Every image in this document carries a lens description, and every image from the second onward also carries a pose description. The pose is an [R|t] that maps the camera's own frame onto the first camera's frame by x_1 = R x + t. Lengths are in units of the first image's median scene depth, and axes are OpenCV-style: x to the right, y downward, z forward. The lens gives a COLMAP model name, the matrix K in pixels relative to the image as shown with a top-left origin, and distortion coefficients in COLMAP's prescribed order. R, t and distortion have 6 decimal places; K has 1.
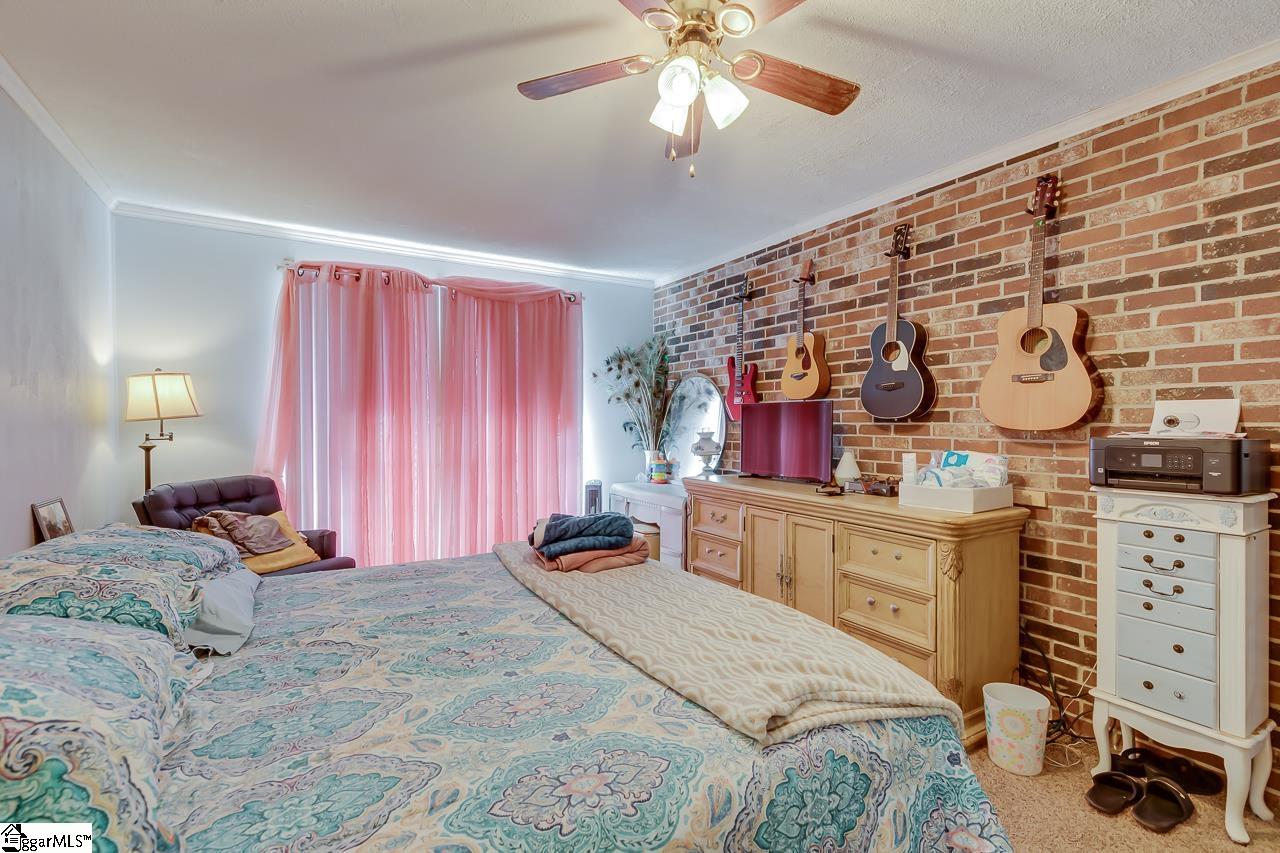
lens RADIAL K [[573.2, 0, 640.5], [0, 573.2, 430.7], [0, 0, 1]] dist [0.006086, -0.000151]
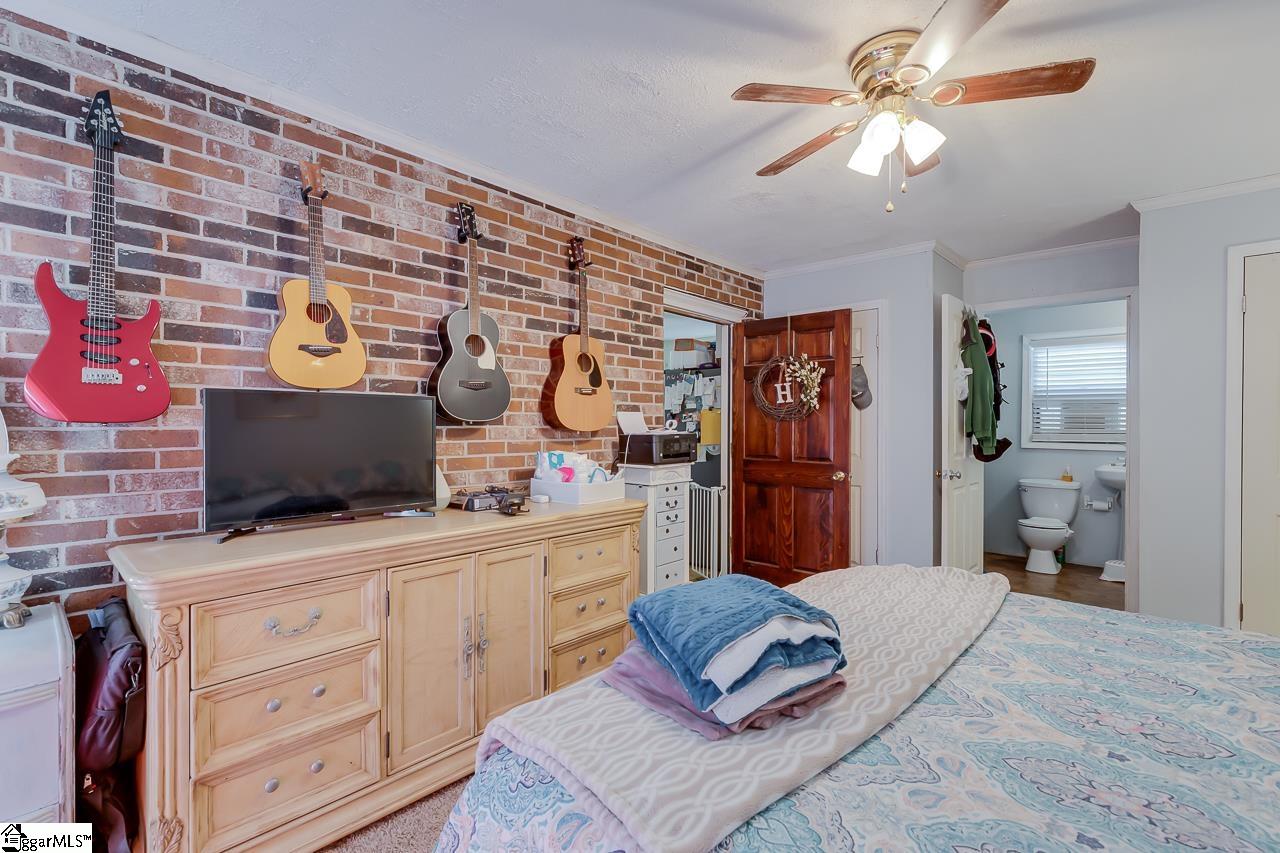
lens RADIAL K [[573.2, 0, 640.5], [0, 573.2, 430.7], [0, 0, 1]] dist [0.006086, -0.000151]
pose [[-0.281855, -0.013736, 0.959359, -0.525300], [0.014037, 0.999731, 0.018438, -0.021295], [-0.959354, 0.018664, -0.281587, 1.090532]]
